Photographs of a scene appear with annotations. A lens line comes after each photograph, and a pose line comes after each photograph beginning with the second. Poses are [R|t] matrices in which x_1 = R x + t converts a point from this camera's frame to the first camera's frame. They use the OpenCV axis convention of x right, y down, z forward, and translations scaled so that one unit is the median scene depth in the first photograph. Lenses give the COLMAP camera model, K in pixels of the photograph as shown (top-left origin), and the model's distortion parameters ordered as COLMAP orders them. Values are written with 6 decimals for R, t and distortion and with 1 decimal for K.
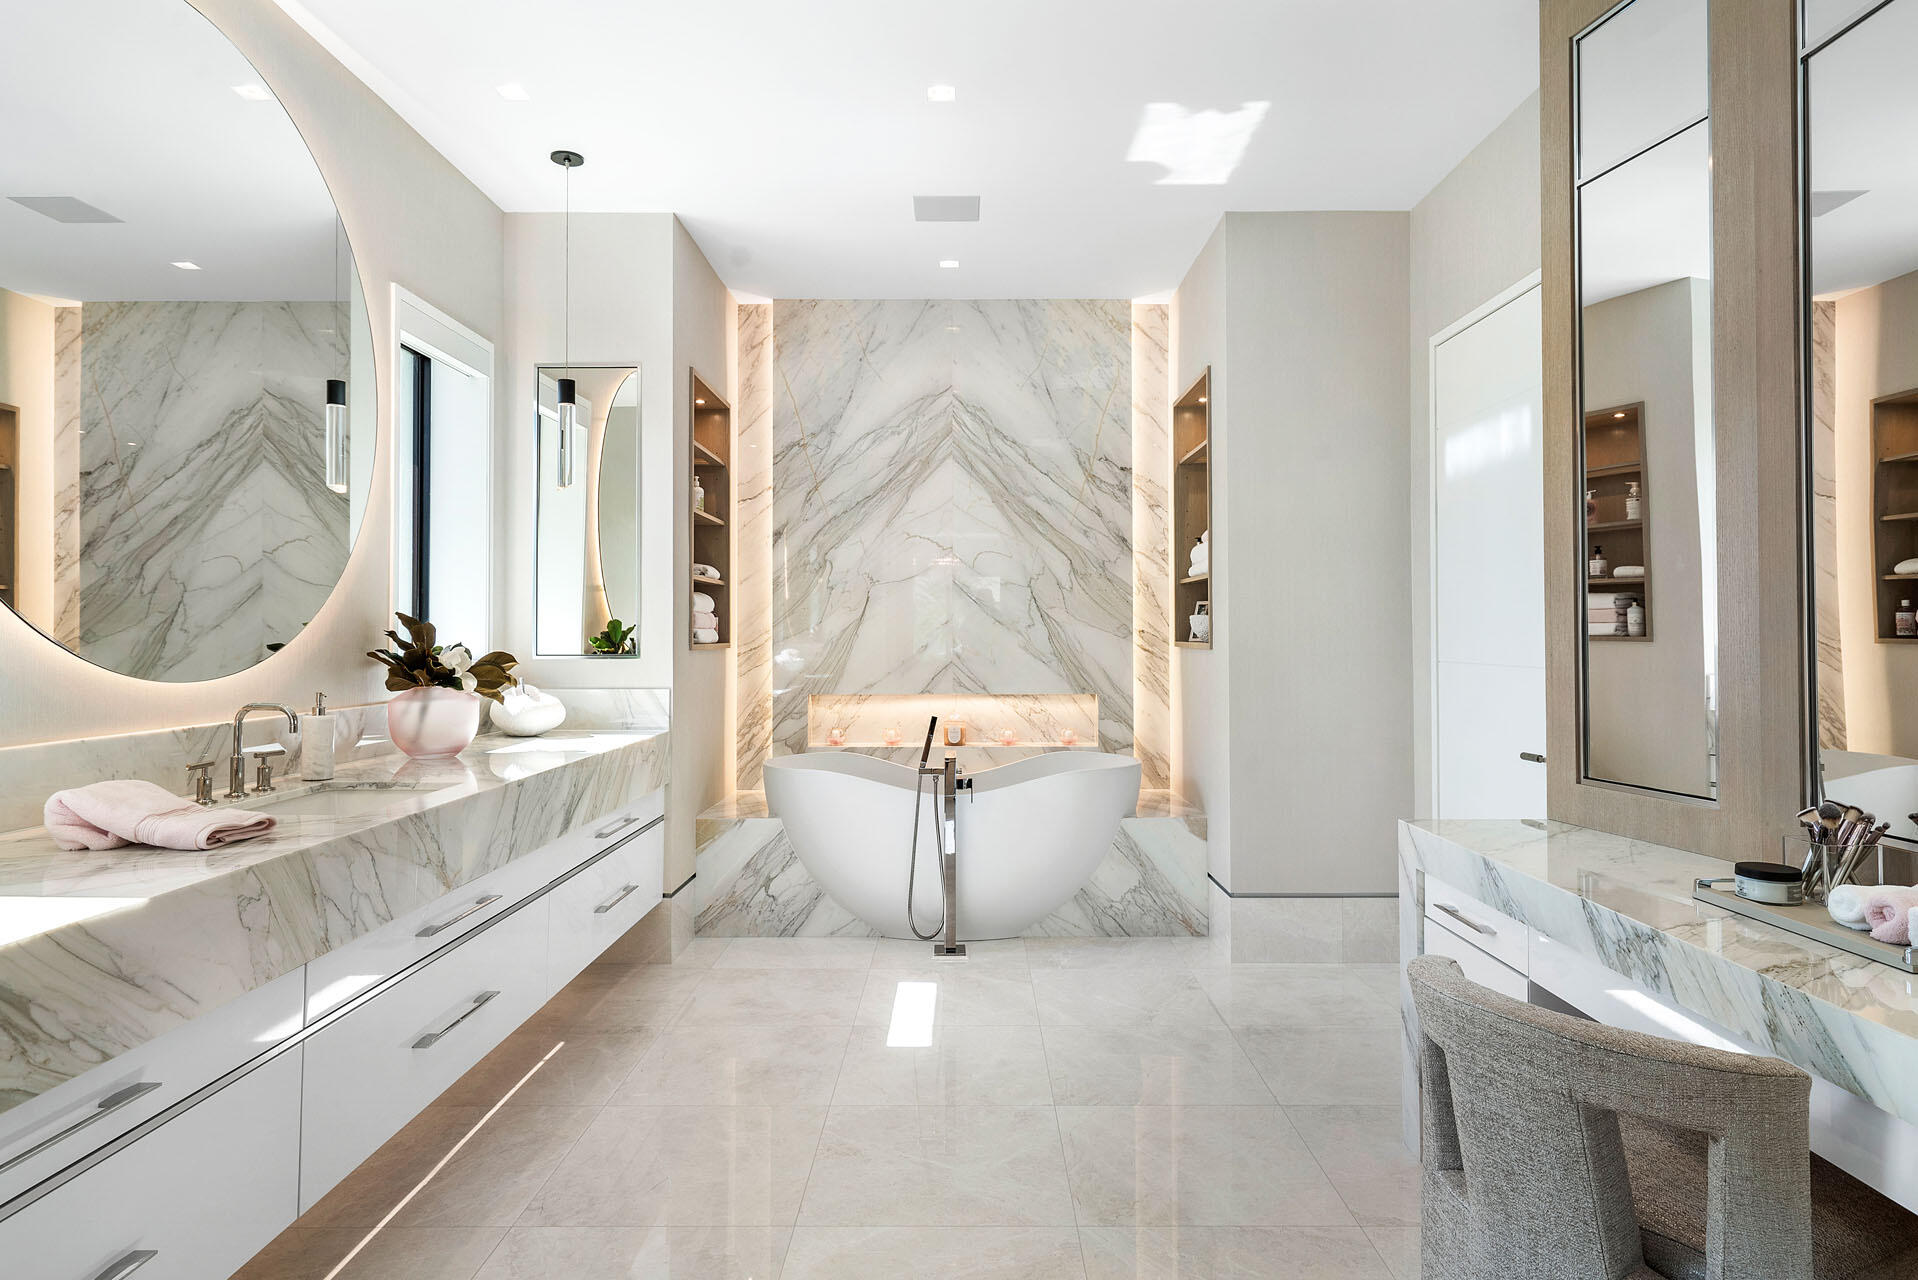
lens RADIAL K [[1045.7, 0, 964.0], [0, 1045.7, 632.2], [0, 0, 1]] dist [0.001633, 0.000302]
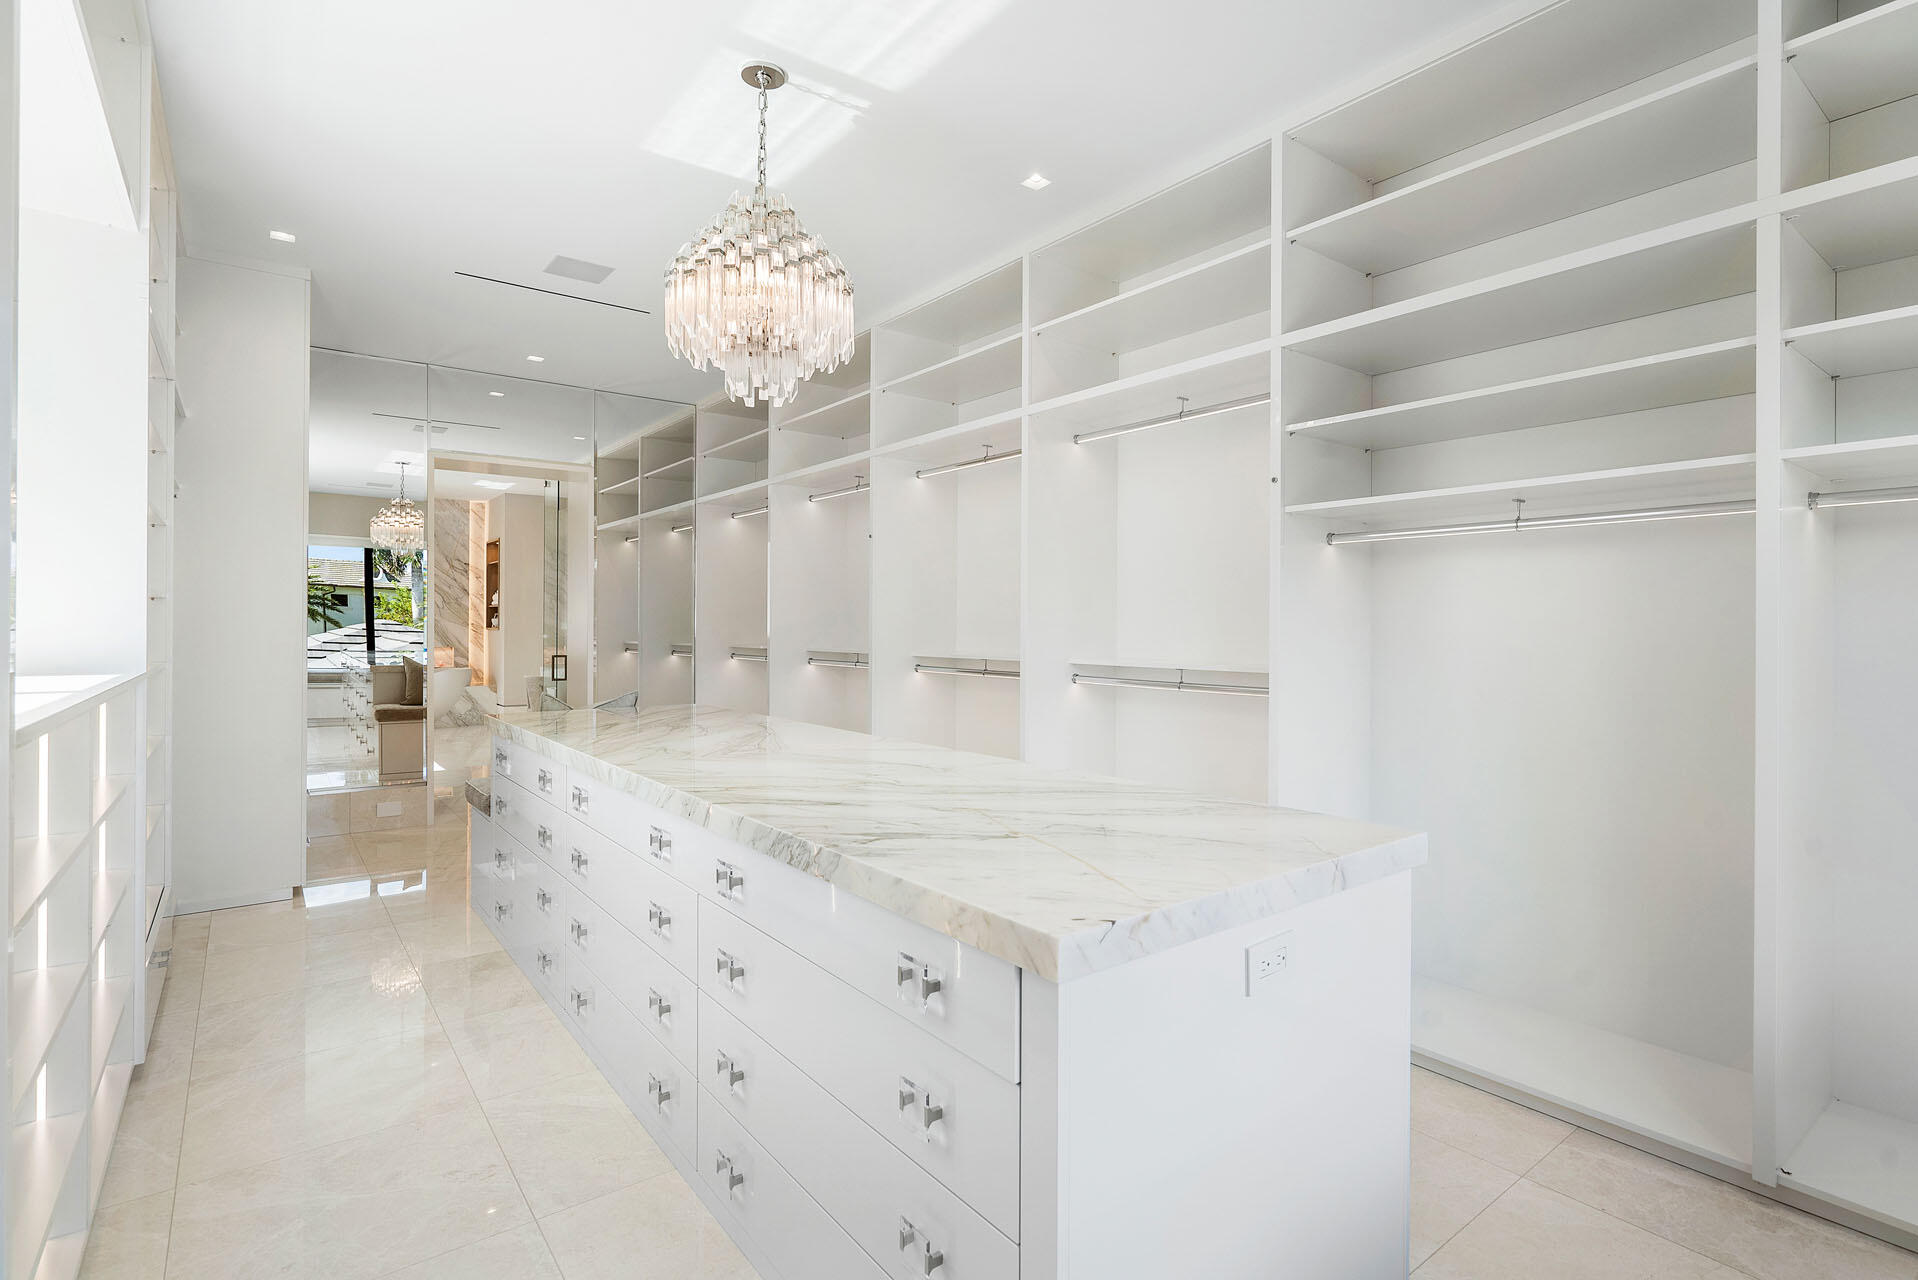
lens RADIAL K [[919.6, 0, 967.8], [0, 919.6, 631.9], [0, 0, 1]] dist [-0.002108, -0.000555]
pose [[0.781487, 0.008707, 0.623861, -0.324500], [-0.010208, 0.999947, -0.001169, 0.010166], [-0.623838, -0.005455, 0.781534, -1.725974]]
